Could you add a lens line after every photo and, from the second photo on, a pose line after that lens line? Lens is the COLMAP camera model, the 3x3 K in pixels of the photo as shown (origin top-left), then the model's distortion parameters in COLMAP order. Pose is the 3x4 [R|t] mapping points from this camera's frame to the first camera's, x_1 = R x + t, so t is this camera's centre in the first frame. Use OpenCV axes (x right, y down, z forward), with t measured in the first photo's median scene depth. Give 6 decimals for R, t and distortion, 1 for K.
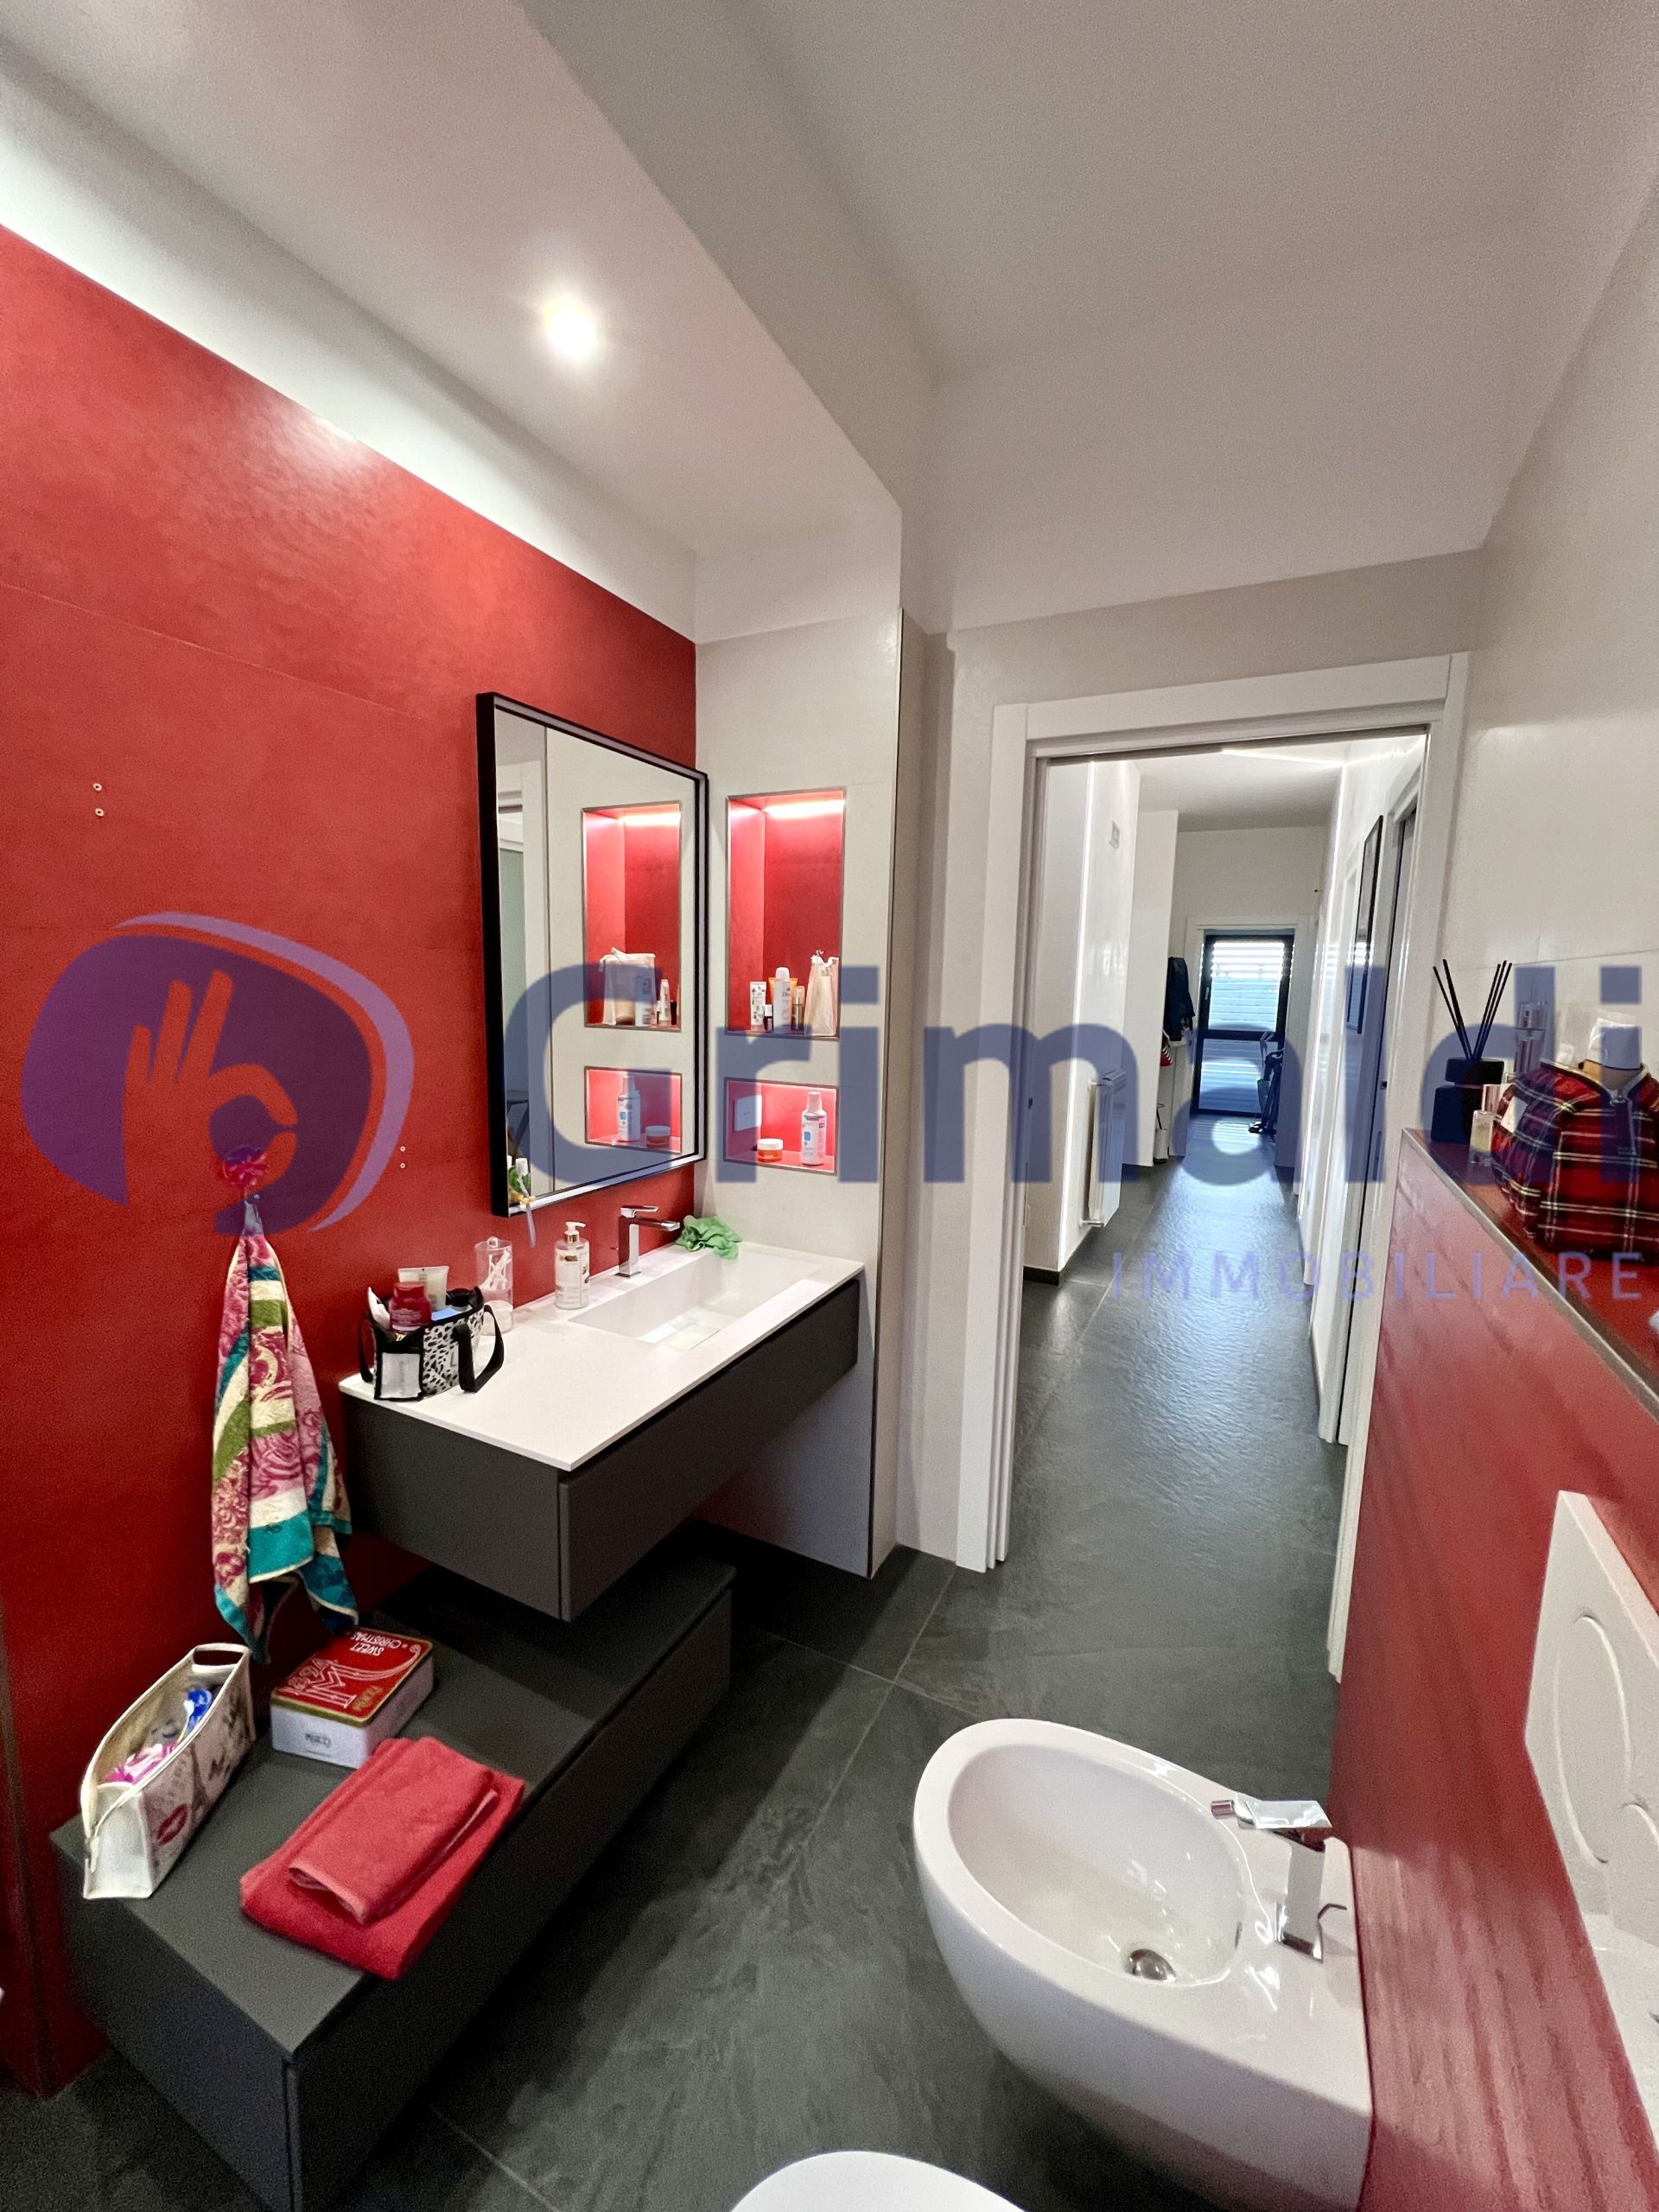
lens RADIAL K [[892.5, 0, 839.1], [0, 892.5, 1111.5], [0, 0, 1]] dist [-0.000975, 0.000581]
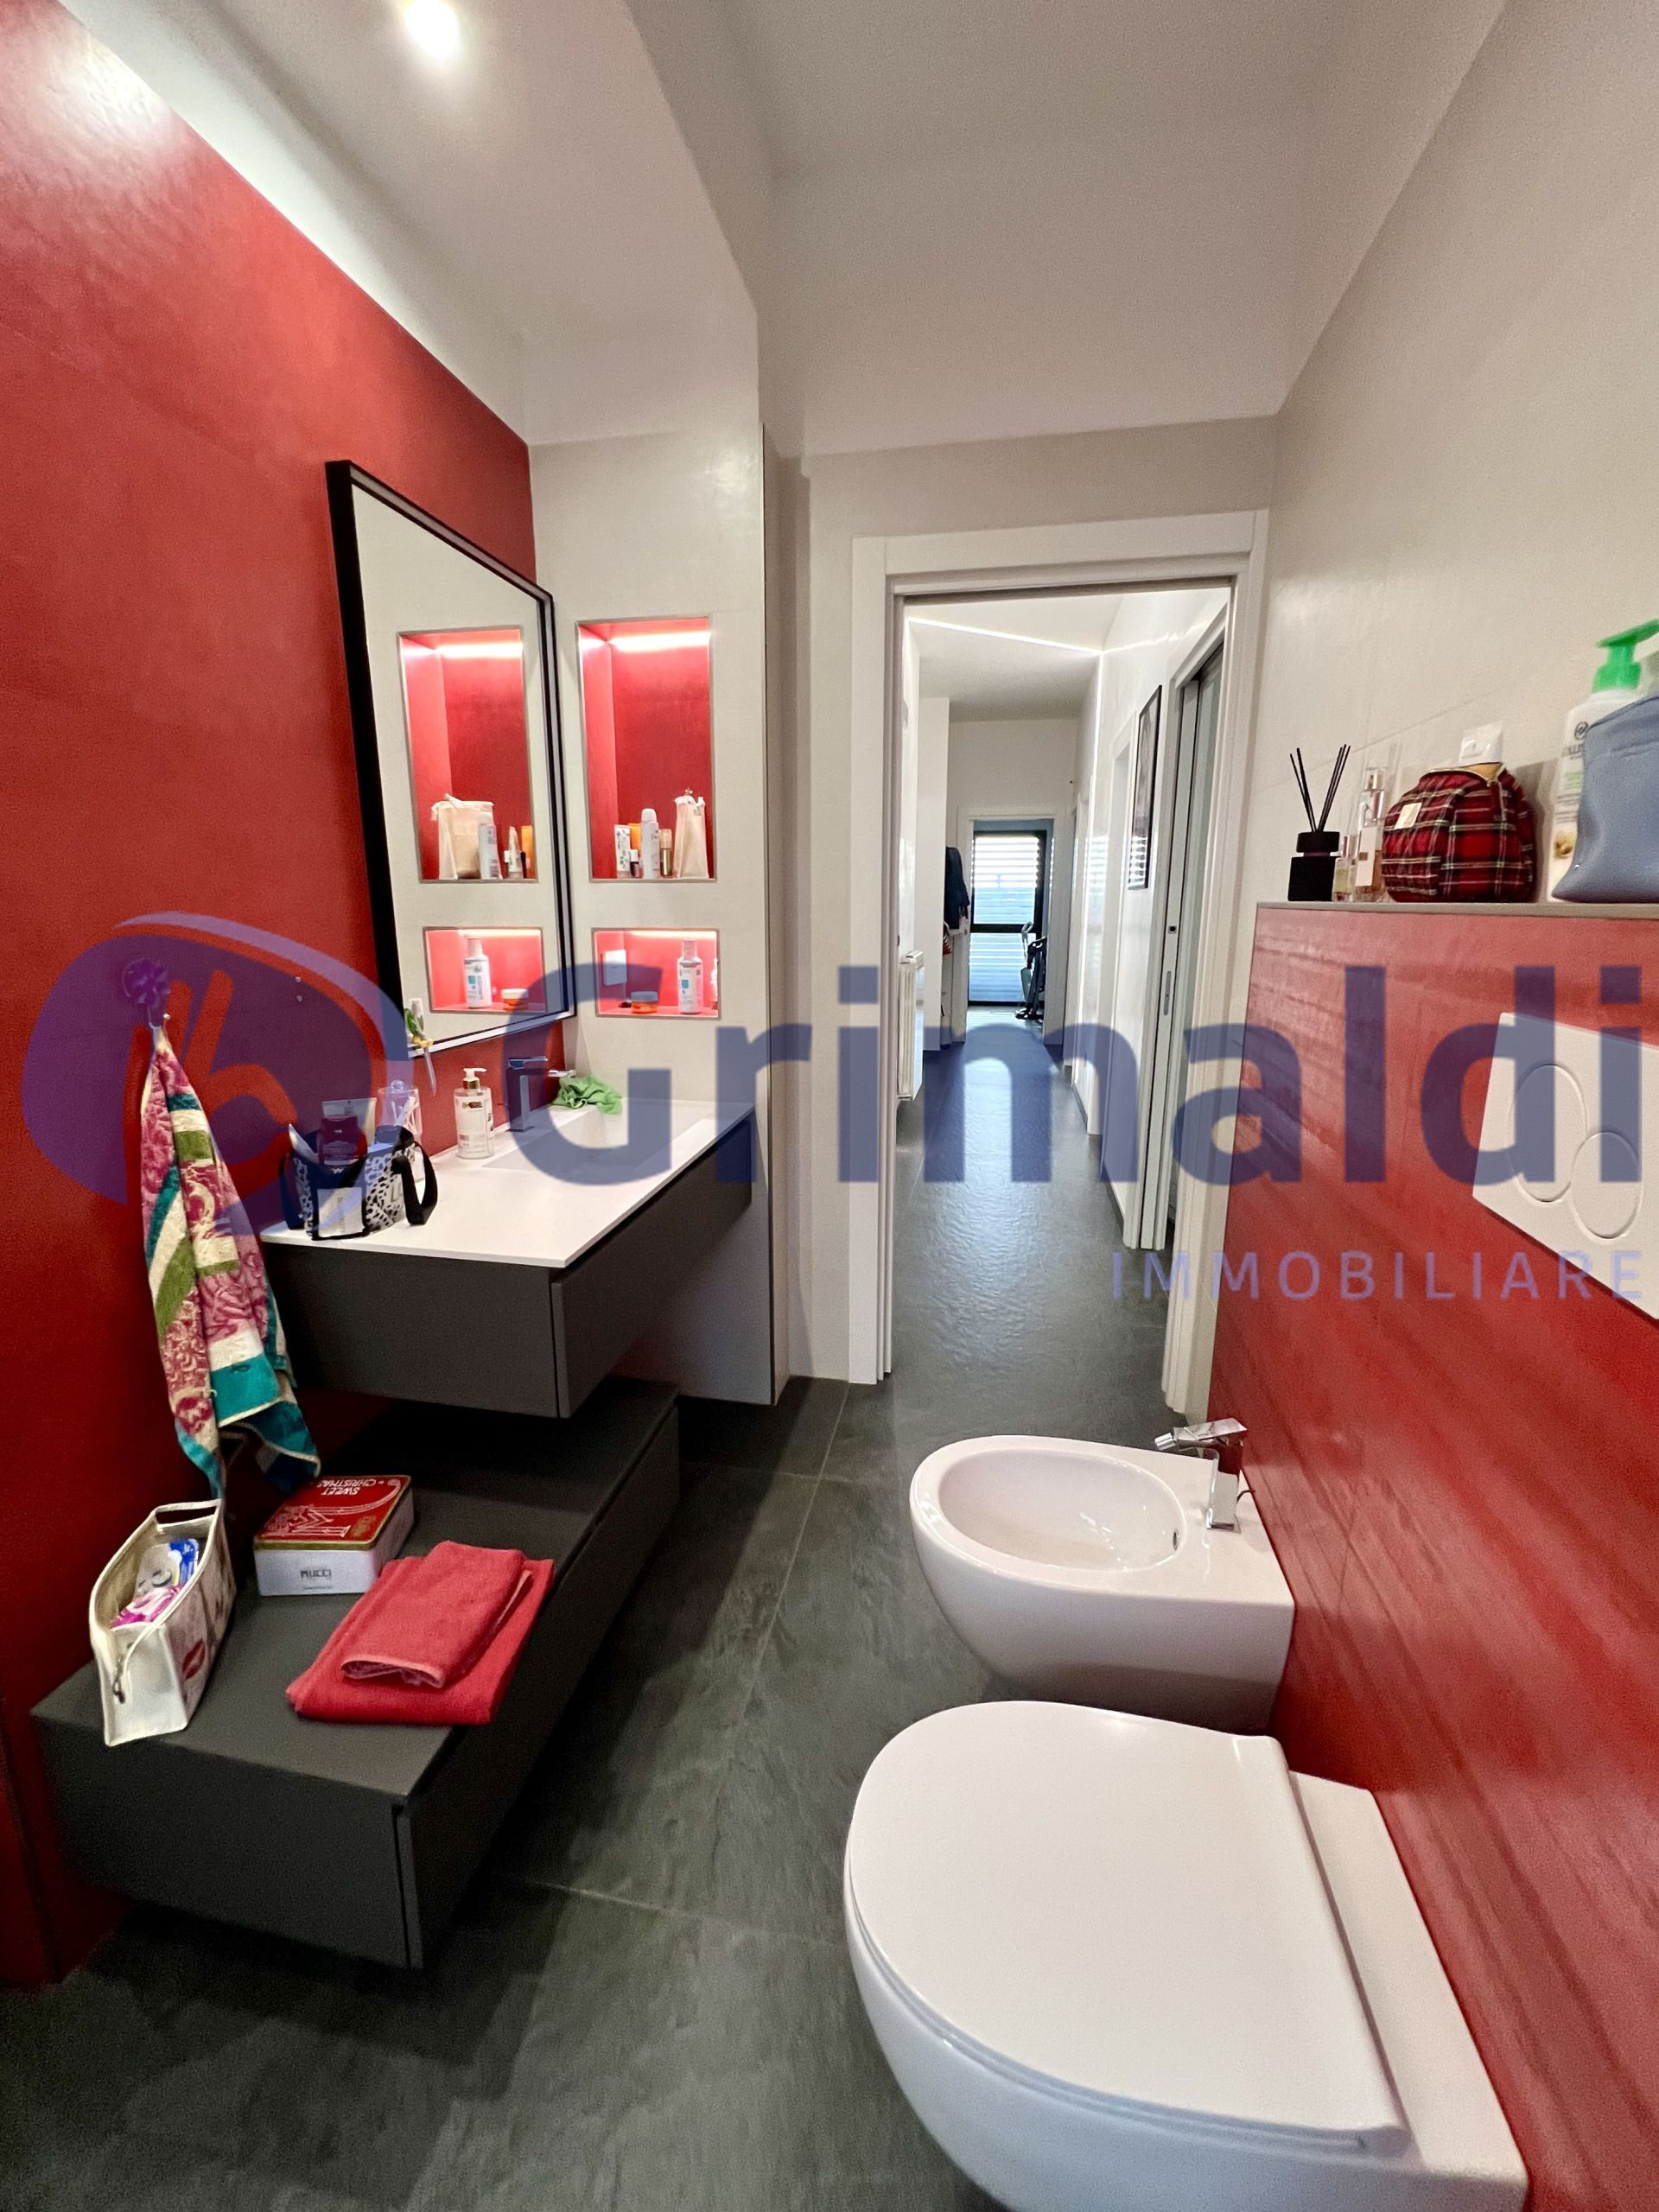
lens RADIAL K [[892.5, 0, 887.1], [0, 892.5, 1074.2], [0, 0, 1]] dist [-0.000975, 0.000581]
pose [[0.963148, -0.082045, 0.256153, -0.155477], [0.060030, 0.993890, 0.092622, 0.092286], [-0.262187, -0.073832, 0.962189, -0.044086]]
